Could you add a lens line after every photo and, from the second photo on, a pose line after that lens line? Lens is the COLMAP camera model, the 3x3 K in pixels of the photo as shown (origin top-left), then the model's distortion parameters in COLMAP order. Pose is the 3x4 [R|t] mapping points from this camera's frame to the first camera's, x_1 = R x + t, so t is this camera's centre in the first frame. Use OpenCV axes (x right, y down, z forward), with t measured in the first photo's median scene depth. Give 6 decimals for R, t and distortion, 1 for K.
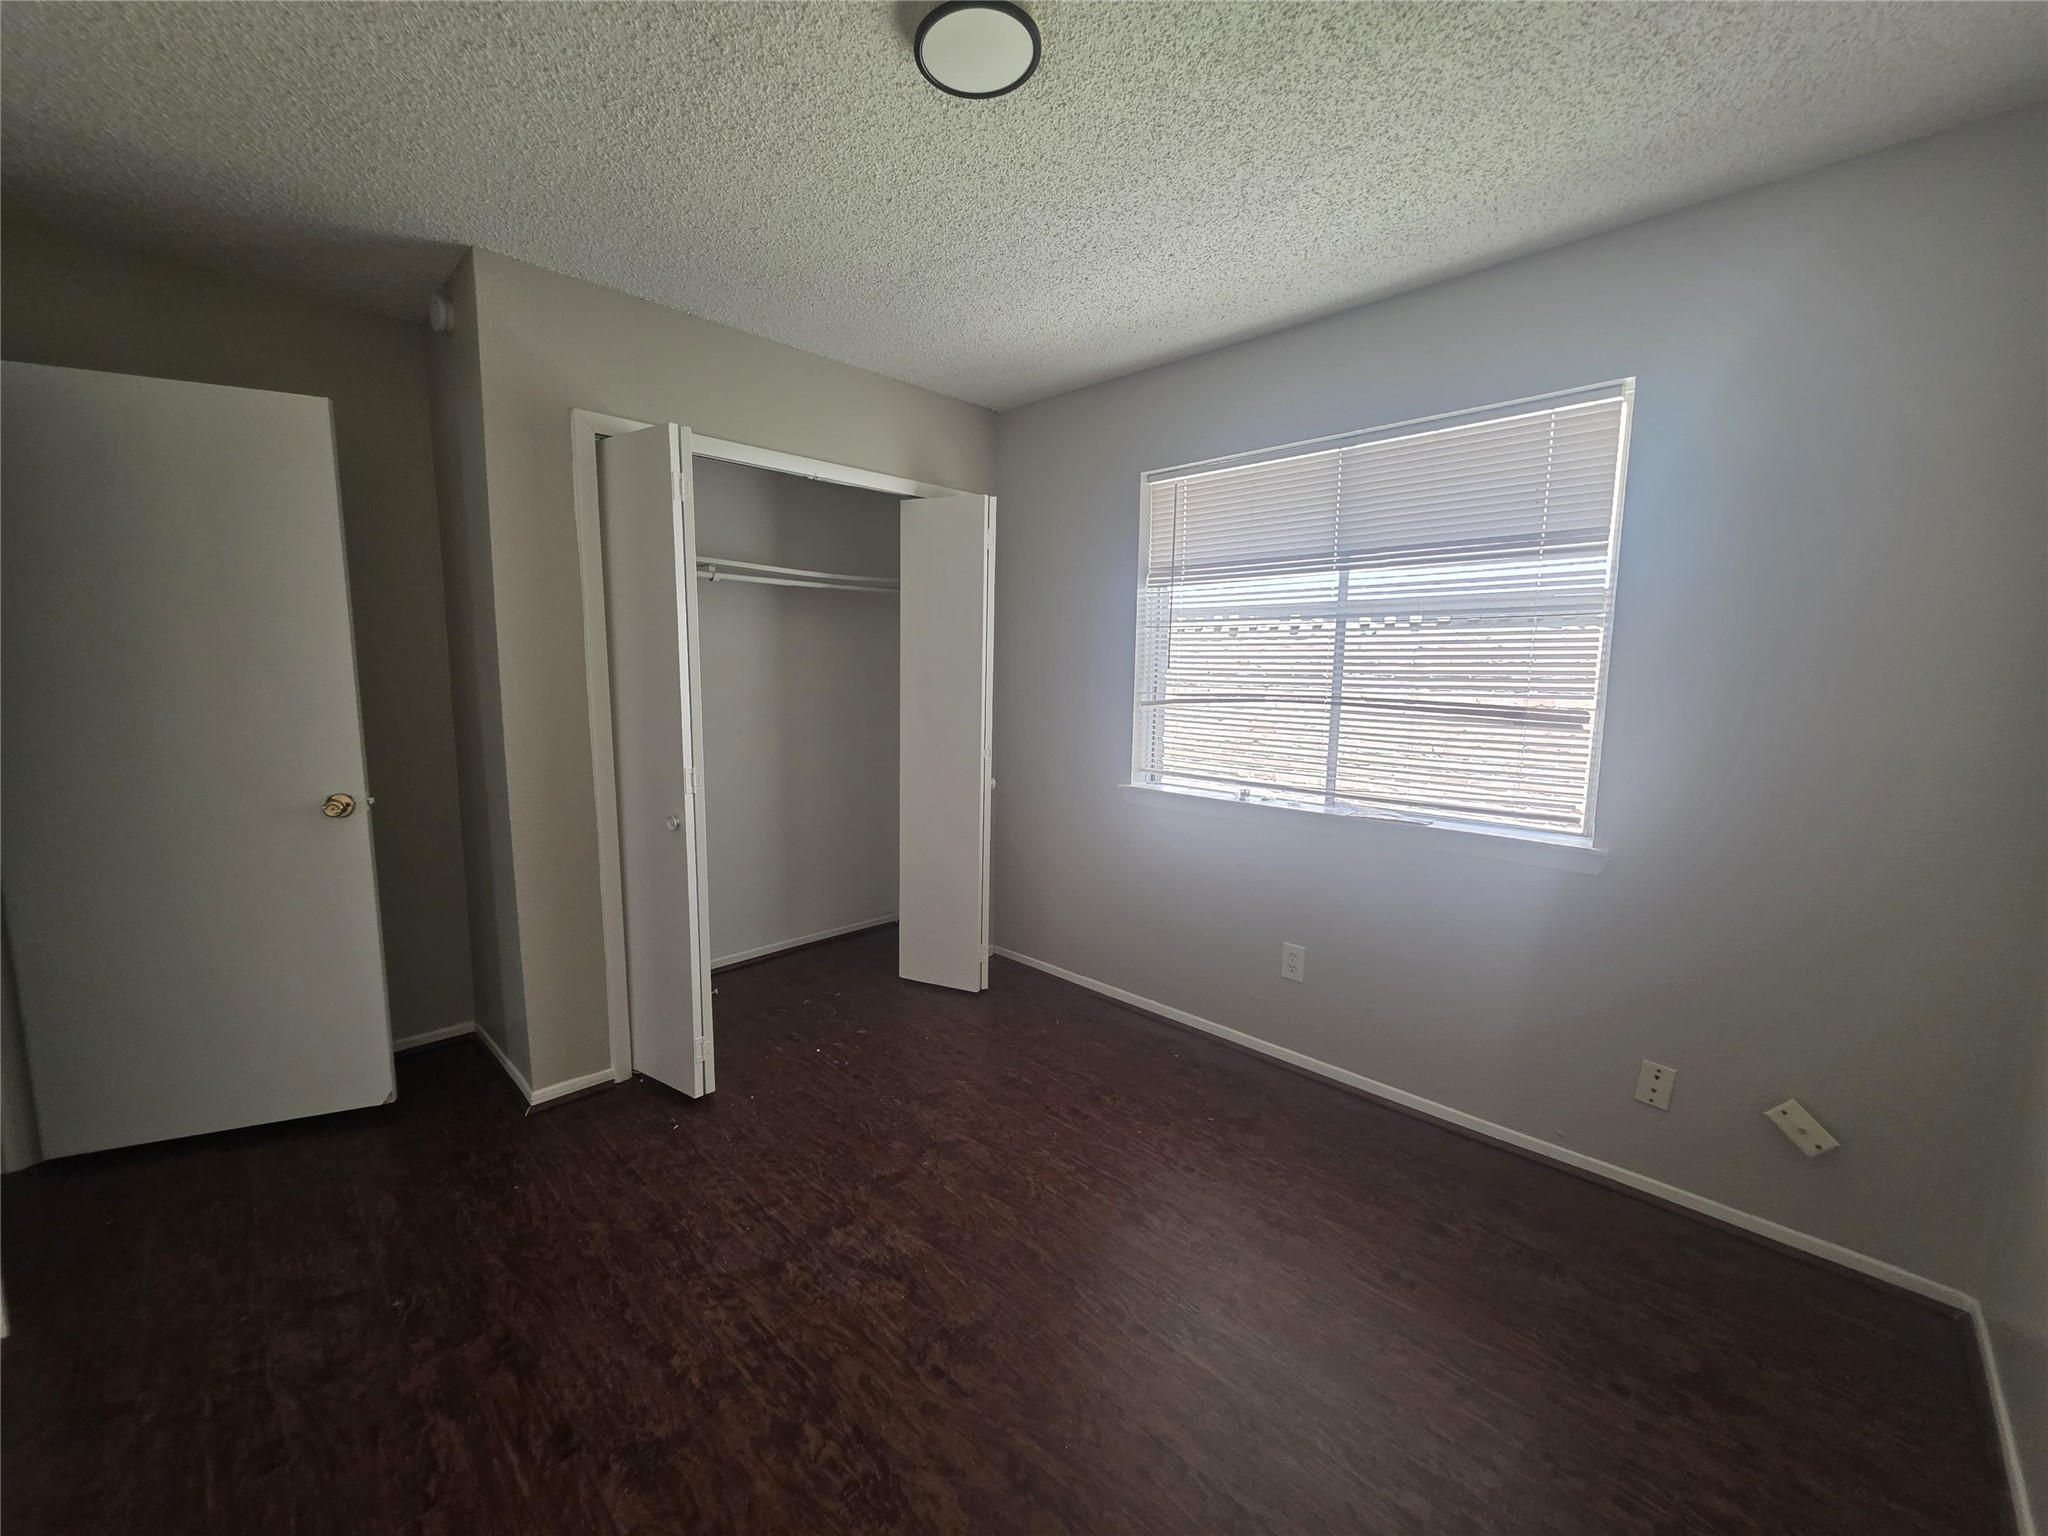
lens RADIAL K [[822.3, 0, 1024.0], [0, 822.3, 768.0], [0, 0, 1]] dist [0.002765, 0.000252]
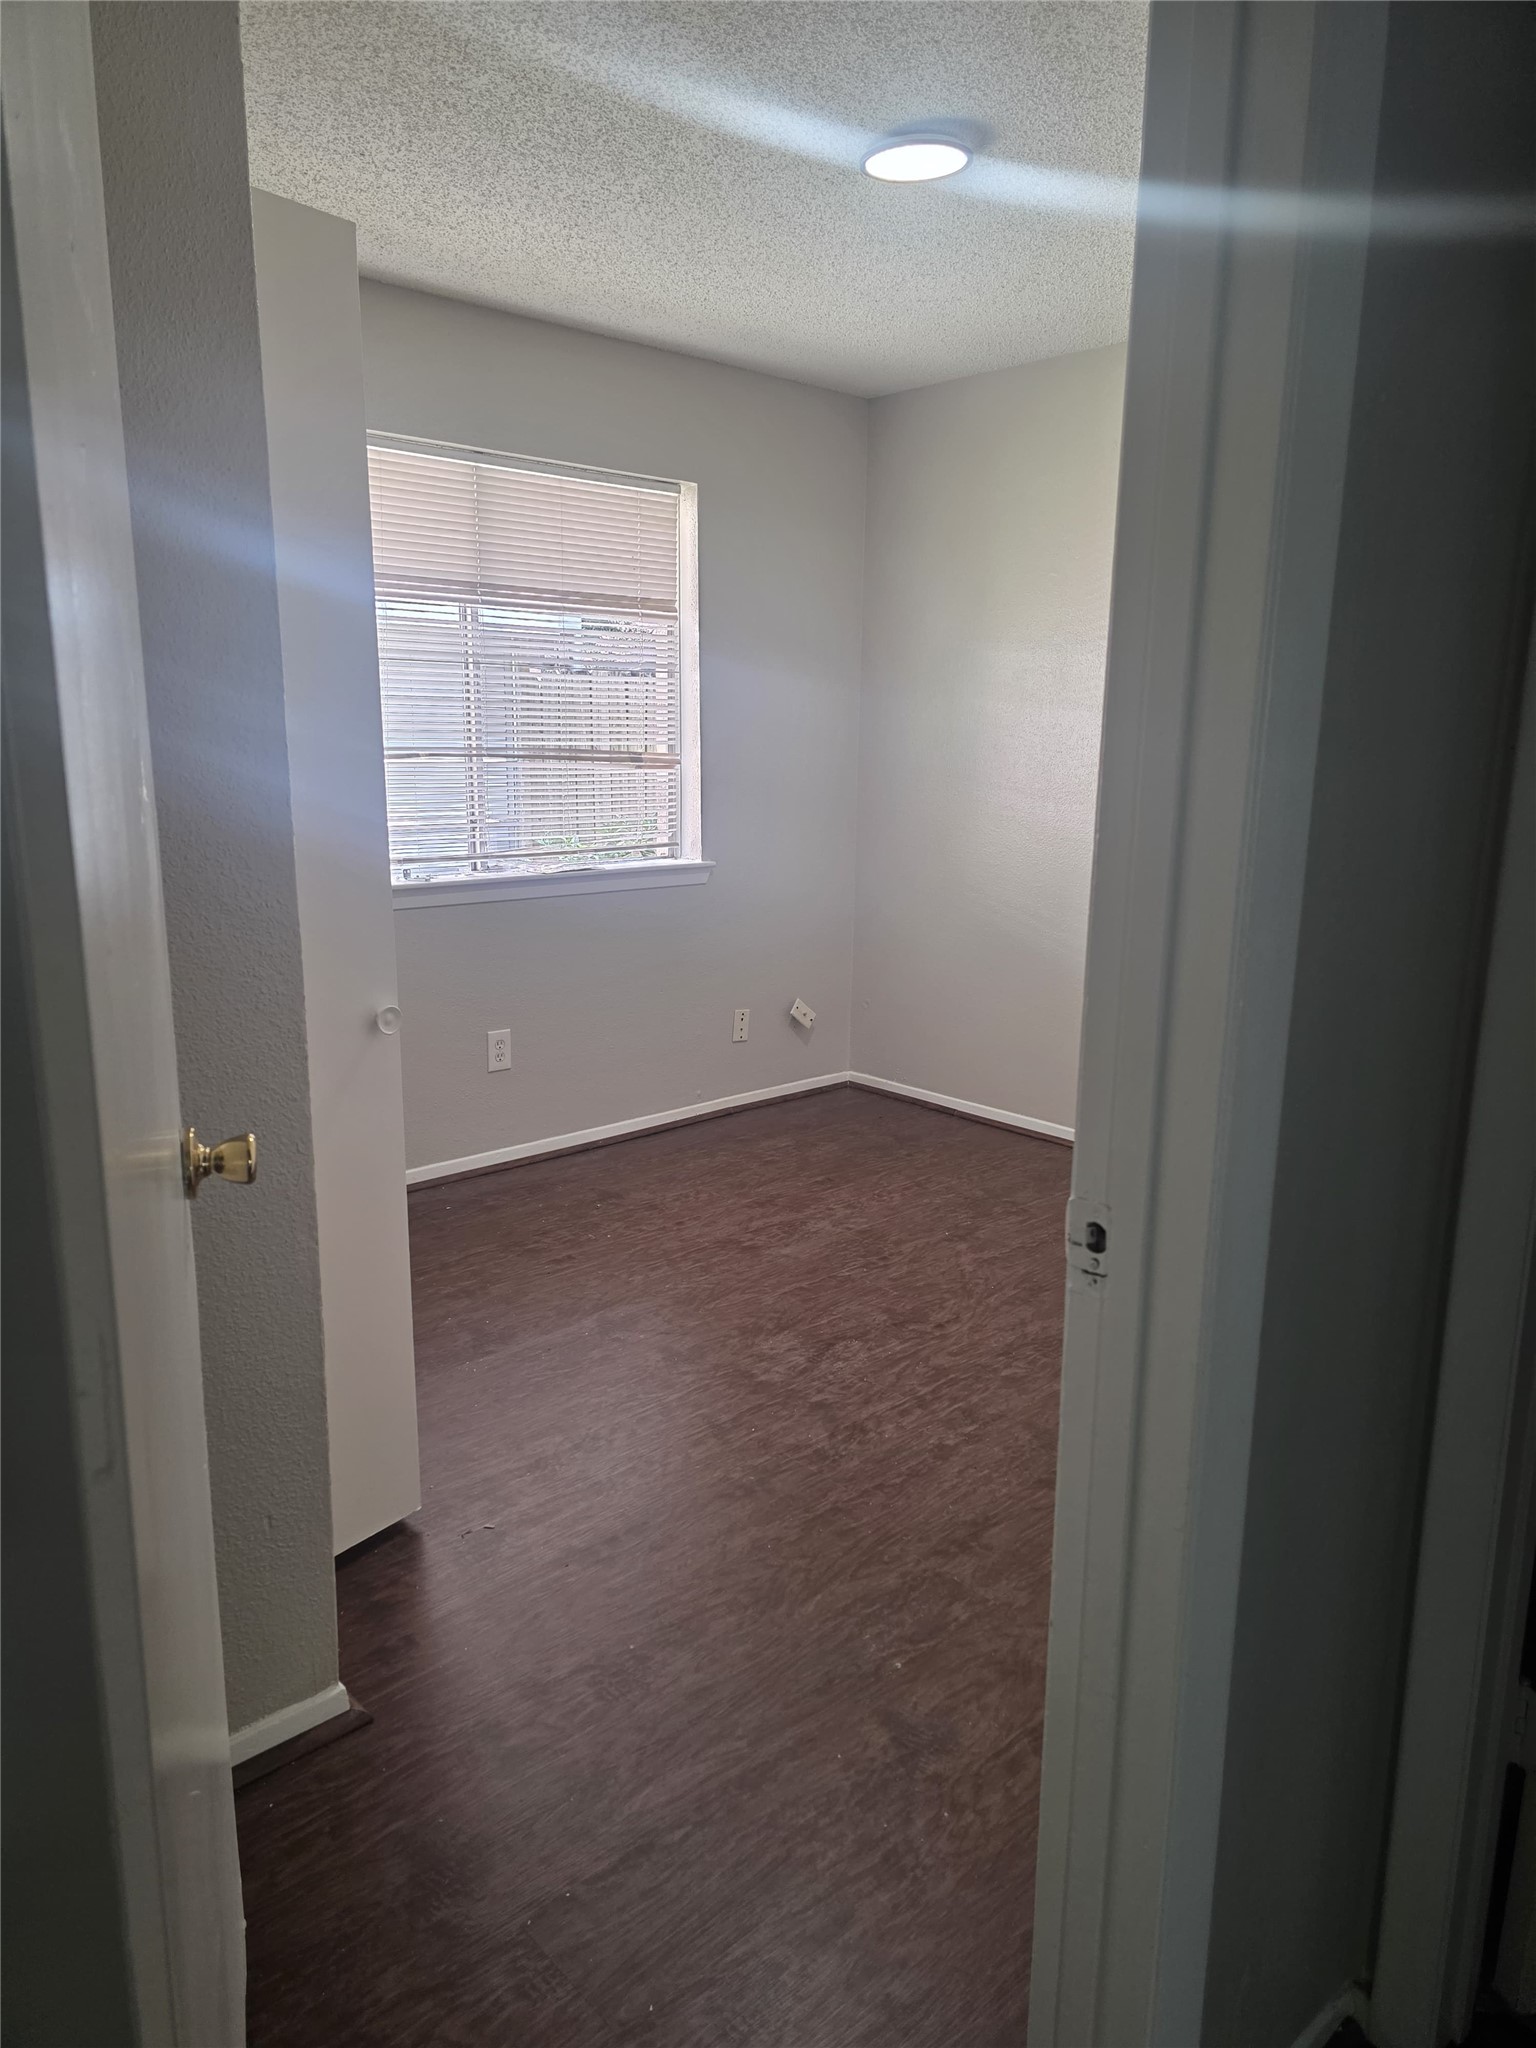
lens RADIAL K [[1358.6, 0, 759.7], [0, 1358.6, 1010.1], [0, 0, 1]] dist [0.078093, -0.071649]
pose [[0.051065, -0.212395, 0.975849, -1.644864], [0.111571, 0.972220, 0.205767, -0.120007], [-0.992444, 0.098369, 0.073344, 0.906796]]
